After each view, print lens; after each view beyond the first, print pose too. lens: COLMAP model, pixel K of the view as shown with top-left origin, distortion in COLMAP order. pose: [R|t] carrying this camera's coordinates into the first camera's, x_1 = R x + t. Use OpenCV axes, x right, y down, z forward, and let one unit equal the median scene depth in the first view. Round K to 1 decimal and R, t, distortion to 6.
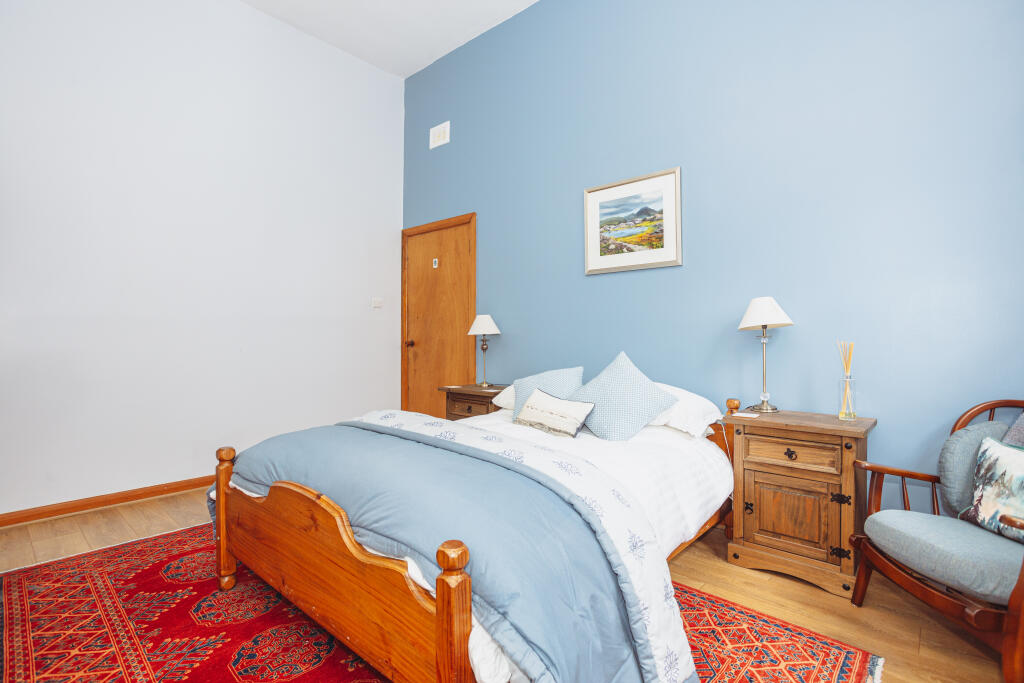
lens RADIAL K [[500.0, 0, 515.8], [0, 500.0, 342.5], [0, 0, 1]] dist [-0.001131, 0.000469]
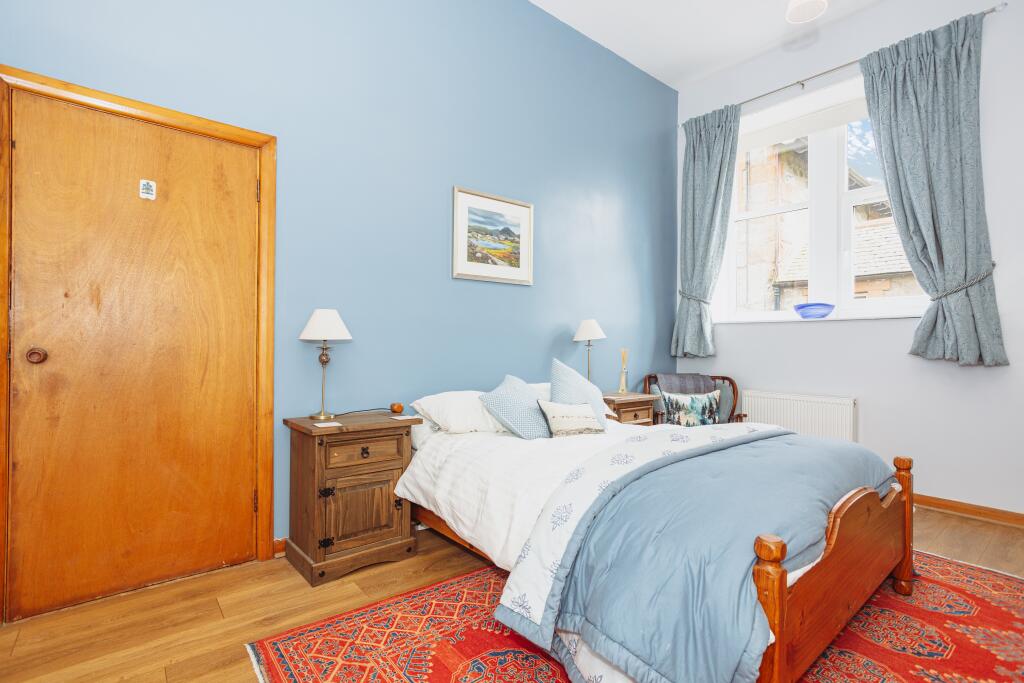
lens RADIAL K [[500.0, 0, 515.8], [0, 500.0, 342.5], [0, 0, 1]] dist [-0.001131, 0.000469]
pose [[0.159268, 0.016802, 0.987092, -0.800659], [0.009720, 0.999780, -0.018586, 0.004073], [-0.987188, 0.012555, 0.159070, 0.783693]]
